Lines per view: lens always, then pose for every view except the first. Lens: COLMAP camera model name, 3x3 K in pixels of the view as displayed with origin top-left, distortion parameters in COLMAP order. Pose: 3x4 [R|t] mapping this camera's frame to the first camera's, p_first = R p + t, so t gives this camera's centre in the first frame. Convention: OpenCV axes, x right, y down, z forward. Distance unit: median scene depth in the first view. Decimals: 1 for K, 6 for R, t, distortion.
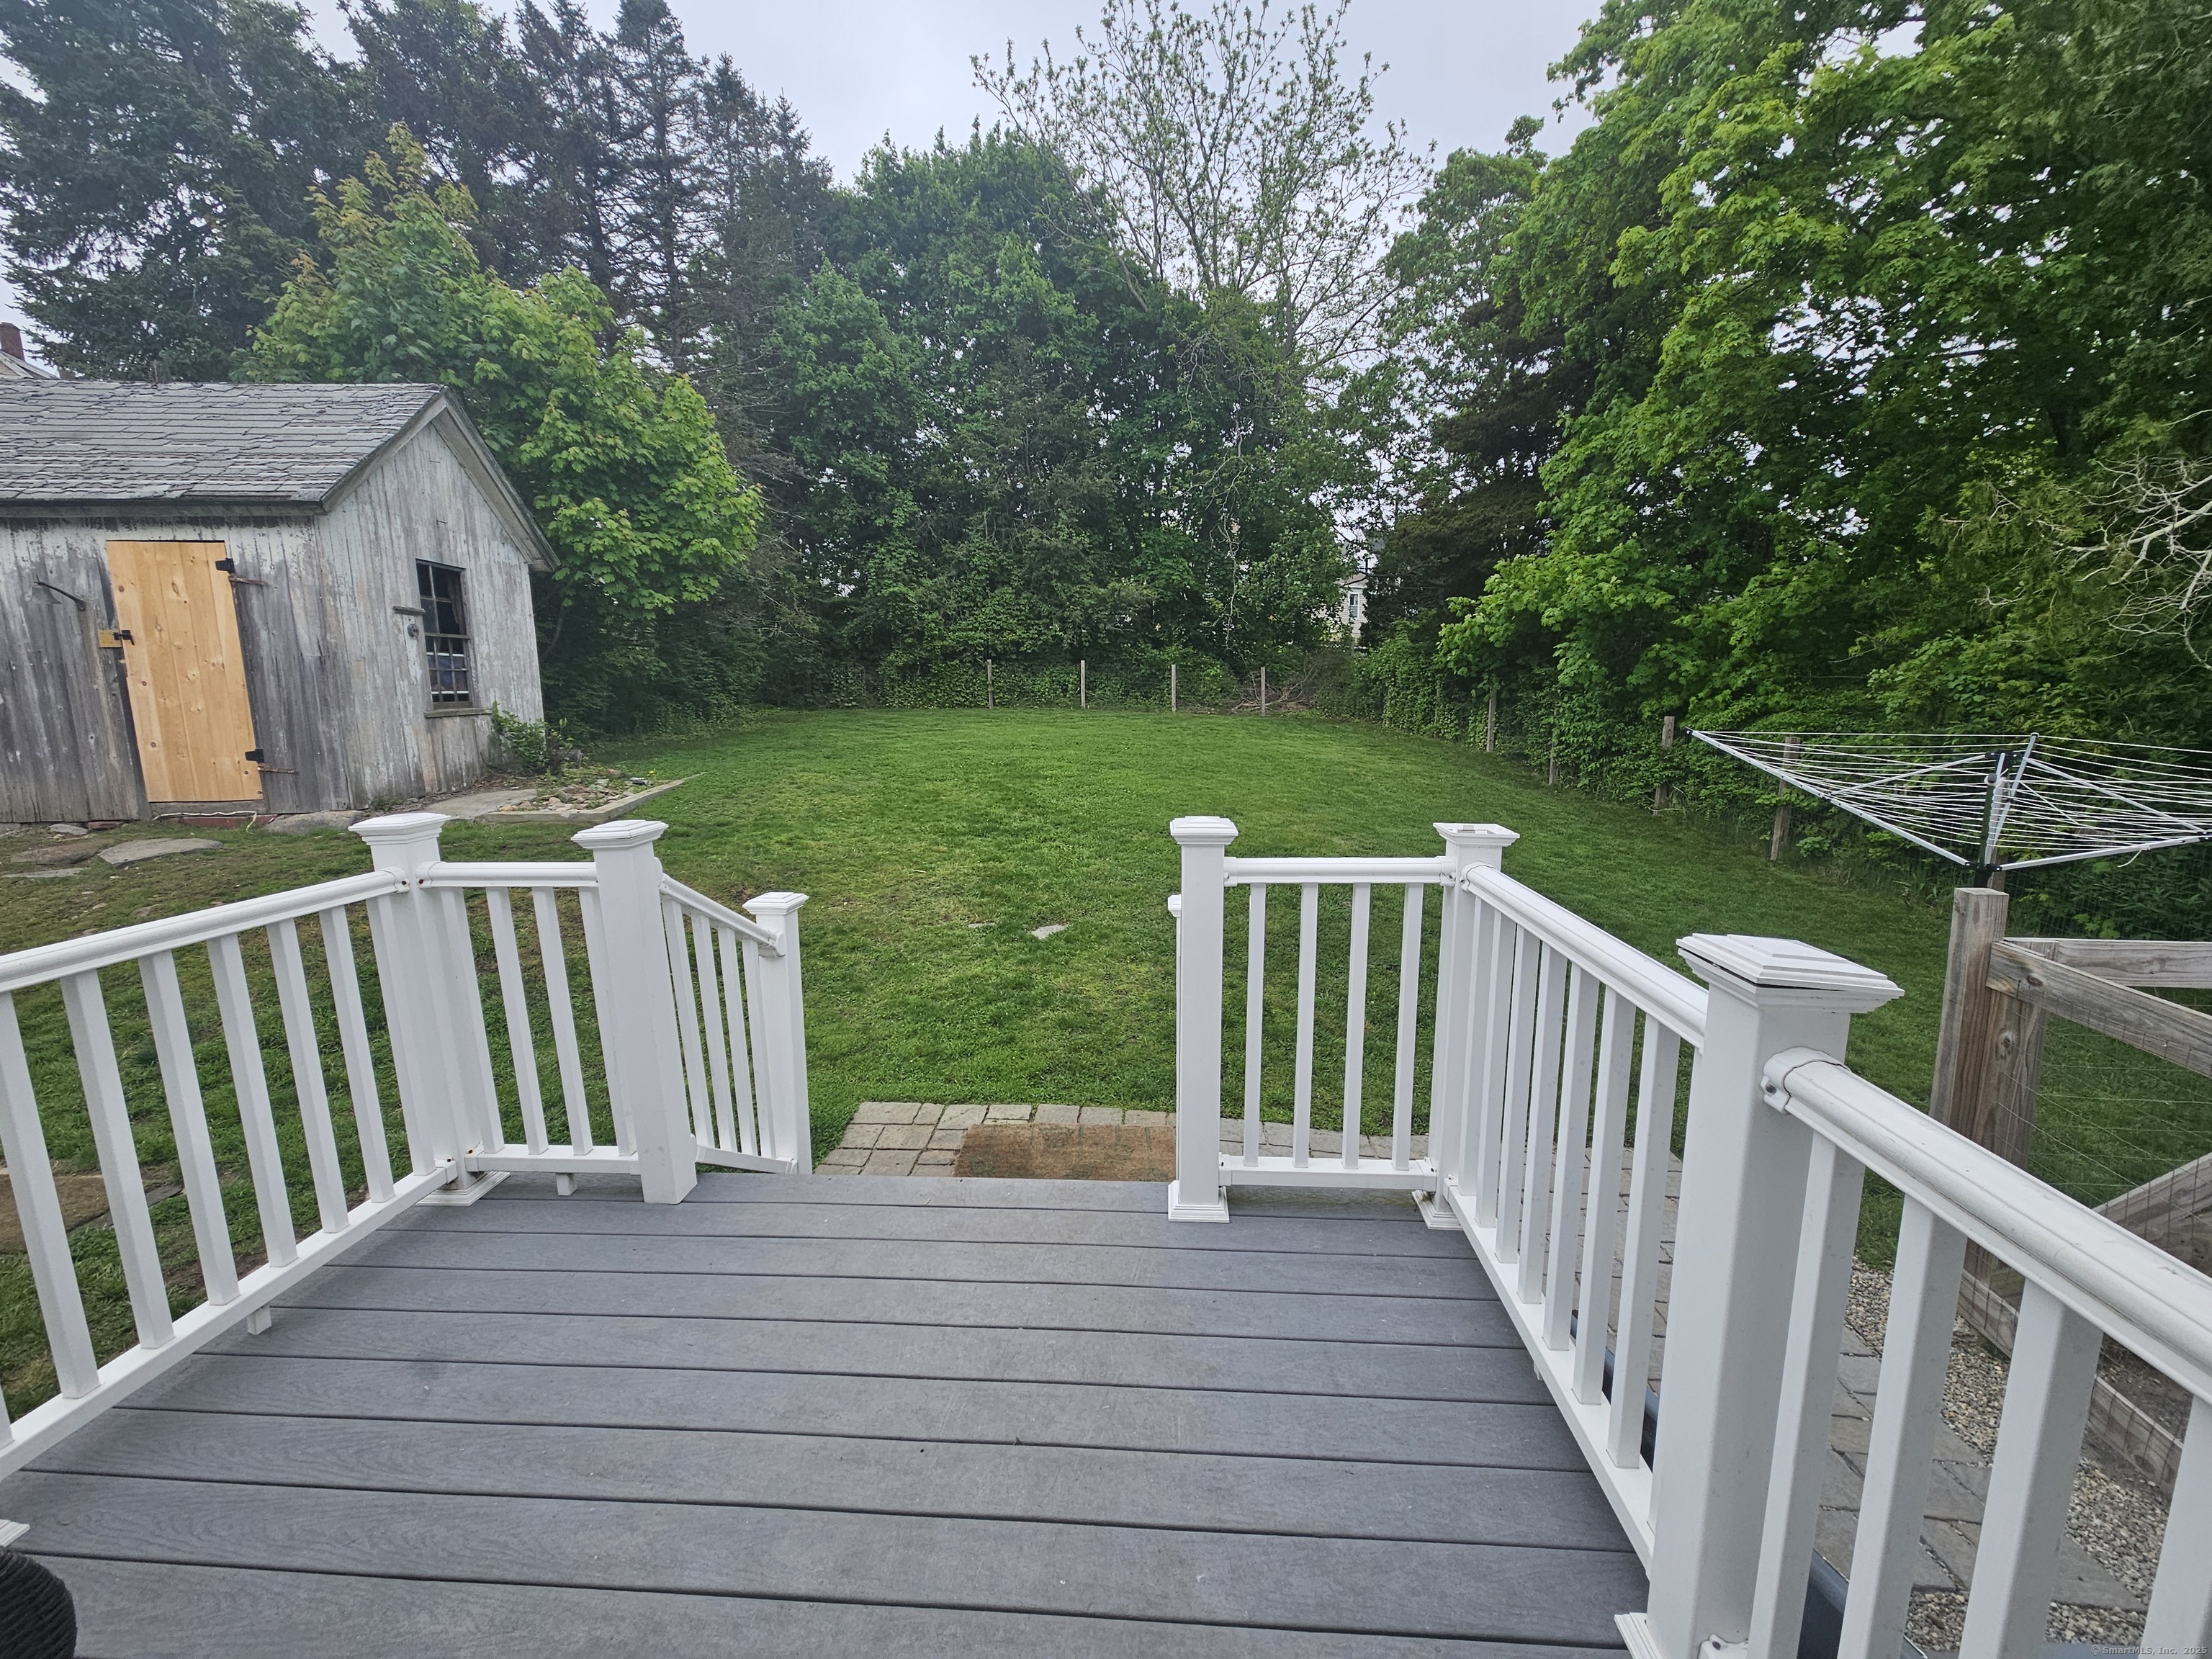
lens RADIAL K [[895.3, 0, 1110.1], [0, 895.3, 818.8], [0, 0, 1]] dist [-0.001181, -0.000357]
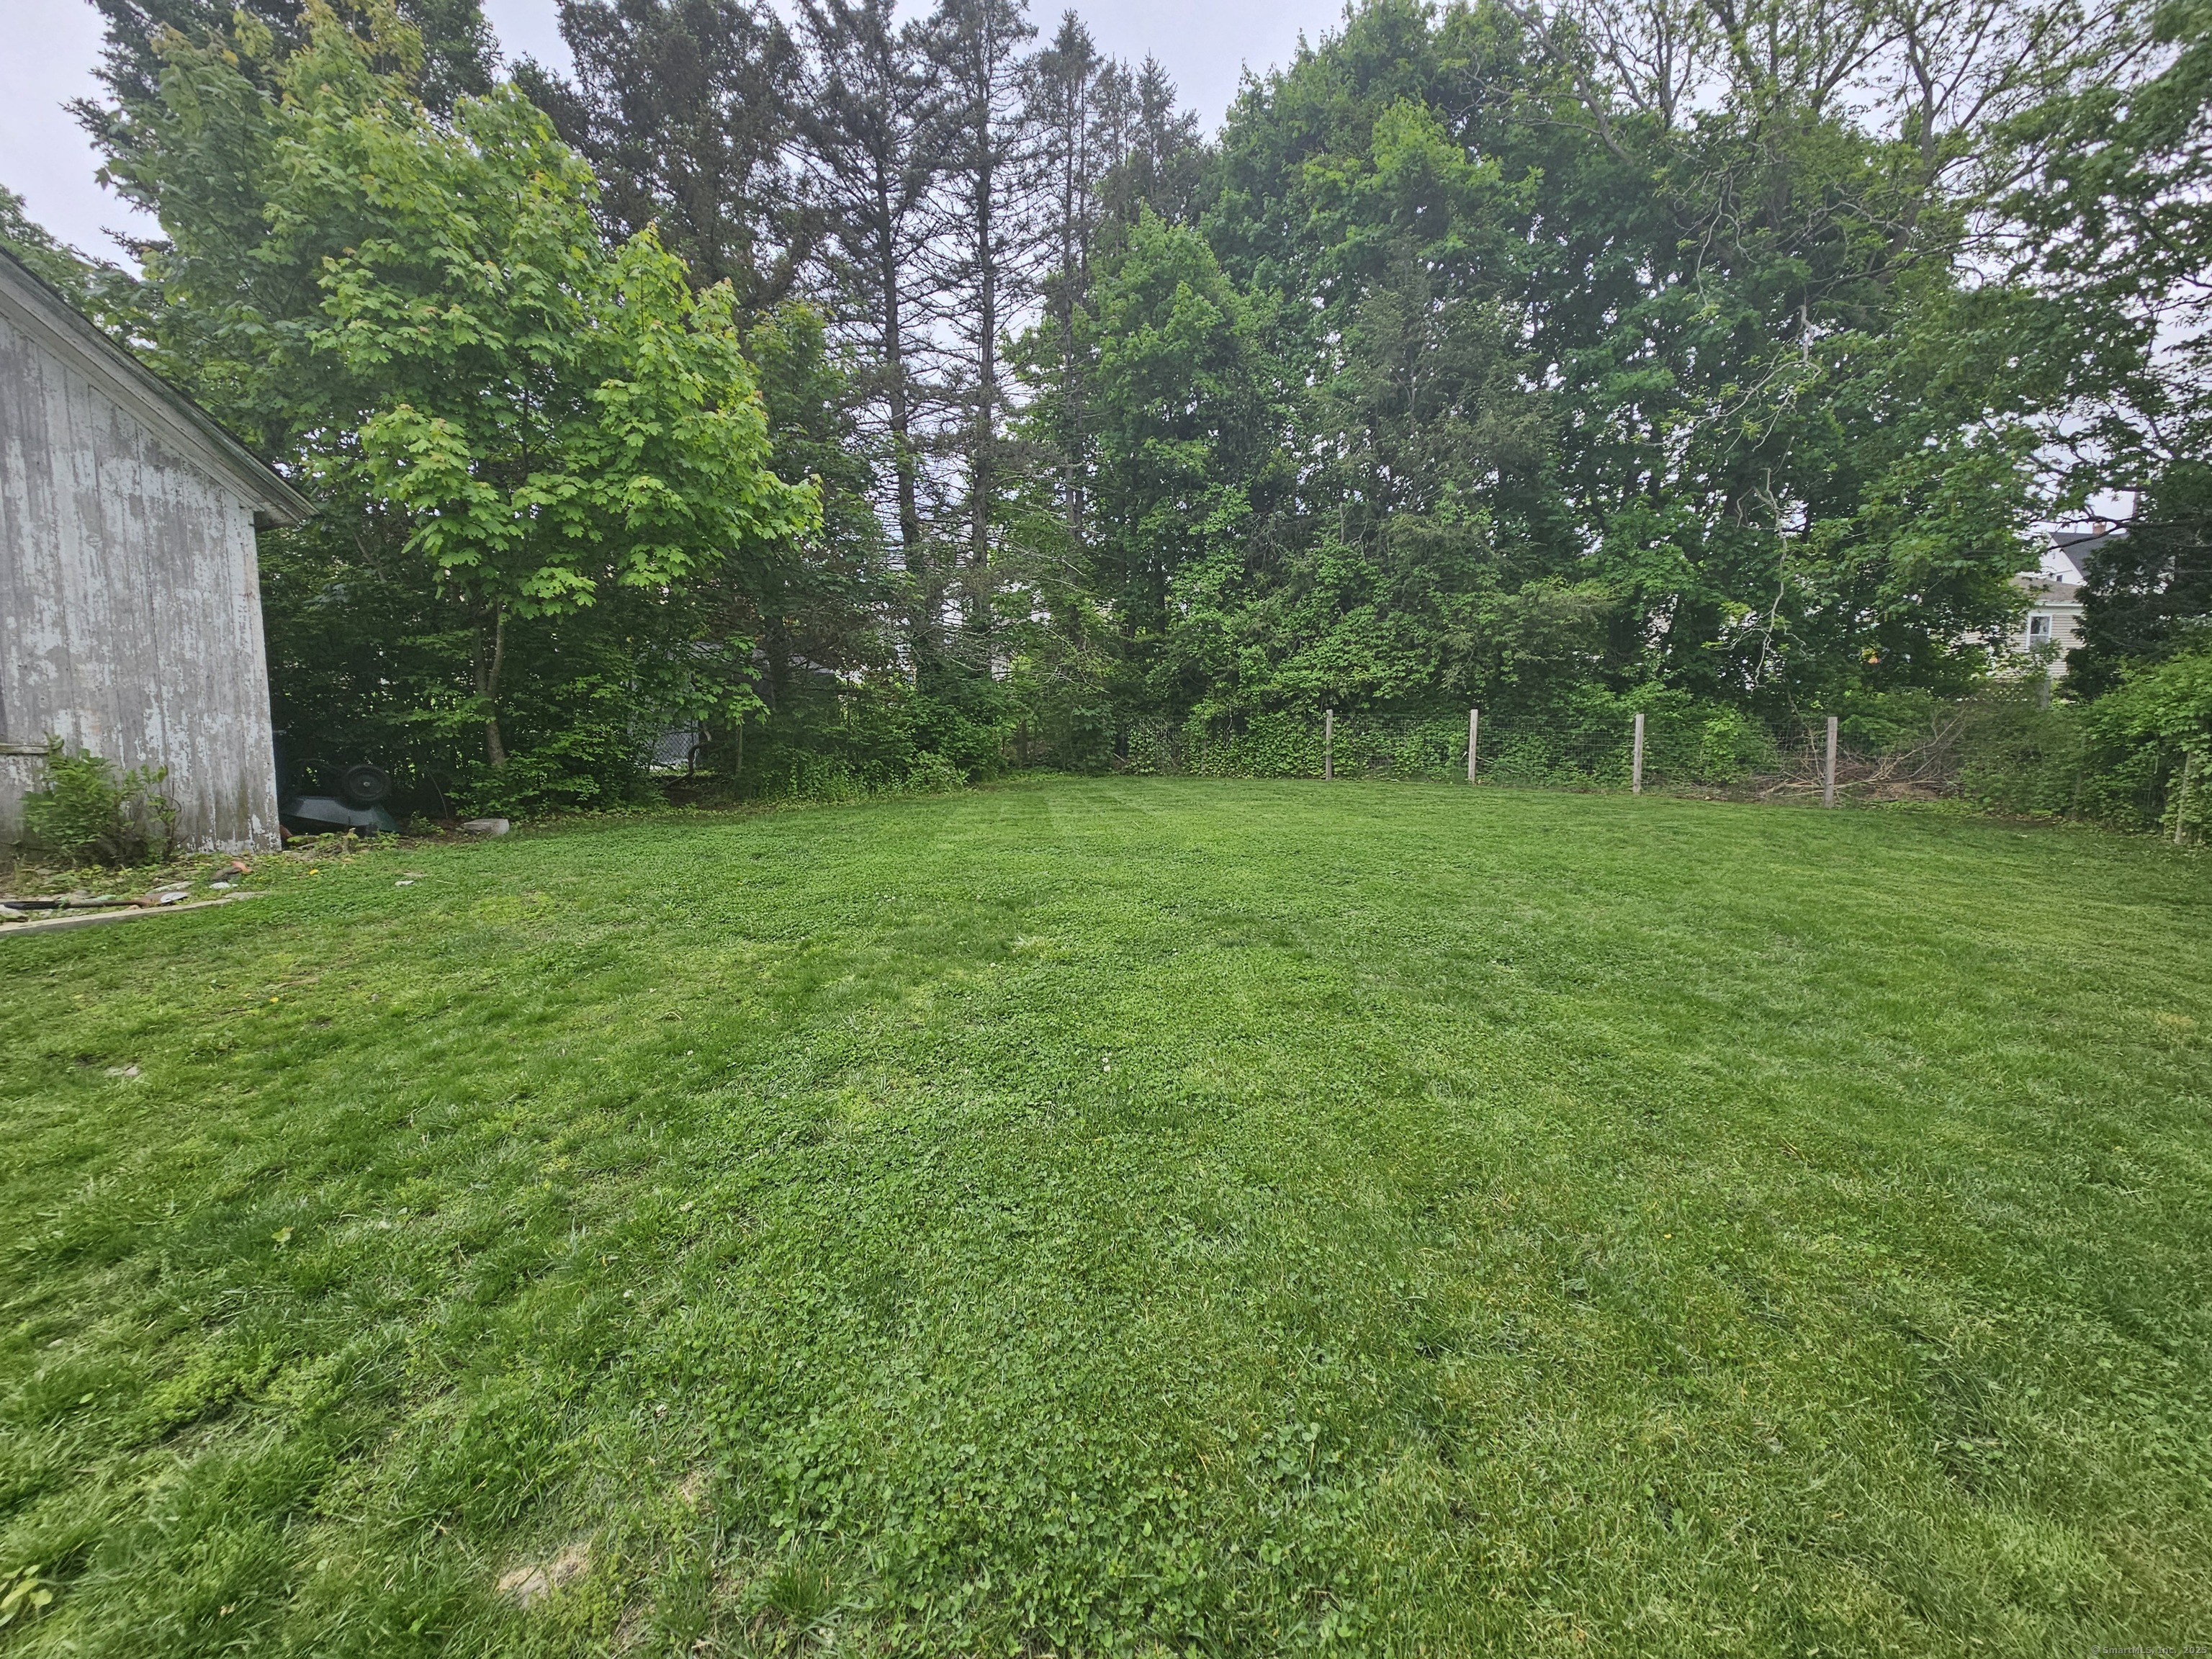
lens RADIAL K [[891.7, 0, 1100.4], [0, 891.7, 835.4], [0, 0, 1]] dist [0.000787, -0.000120]
pose [[0.863976, 0.057151, -0.500280, 0.127980], [-0.087964, 0.995391, -0.038201, -0.080509], [0.495791, 0.077011, 0.865021, 0.660008]]
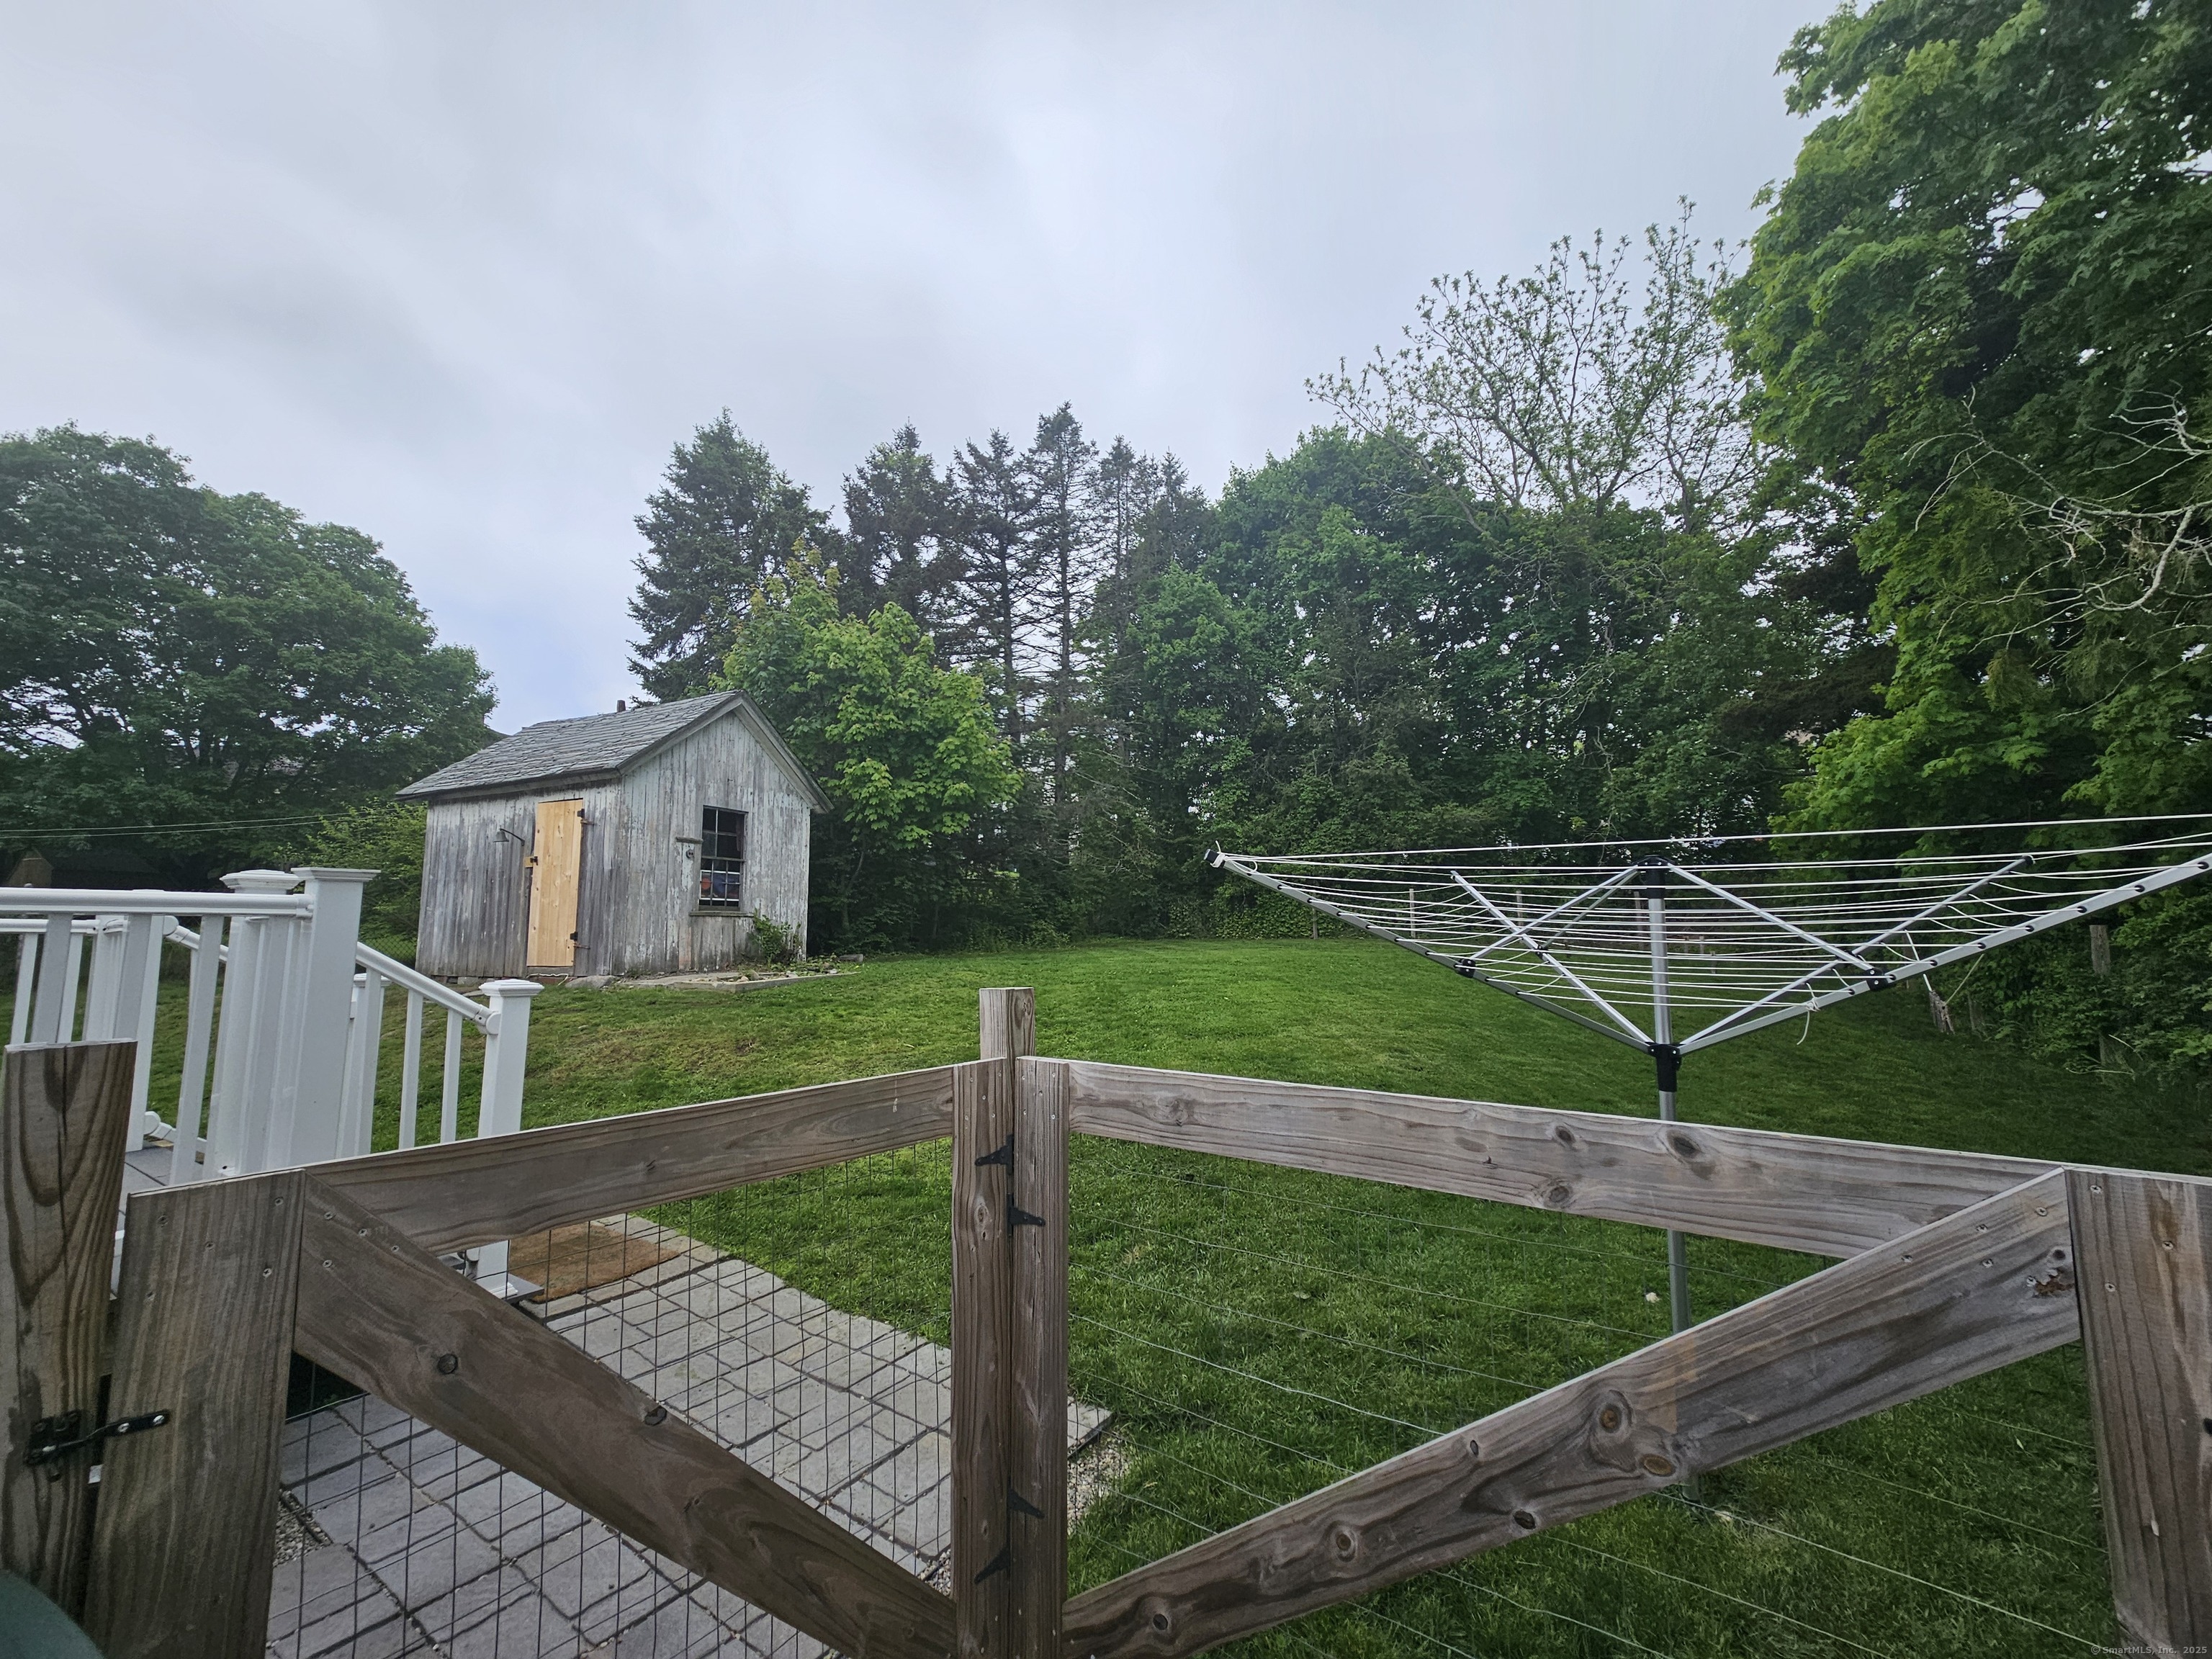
lens RADIAL K [[891.7, 0, 1100.4], [0, 891.7, 835.4], [0, 0, 1]] dist [0.000787, -0.000120]
pose [[0.860565, -0.053021, -0.506574, 0.336739], [-0.078667, 0.968797, -0.235039, 0.028490], [0.503230, 0.242117, 0.829542, 0.101413]]
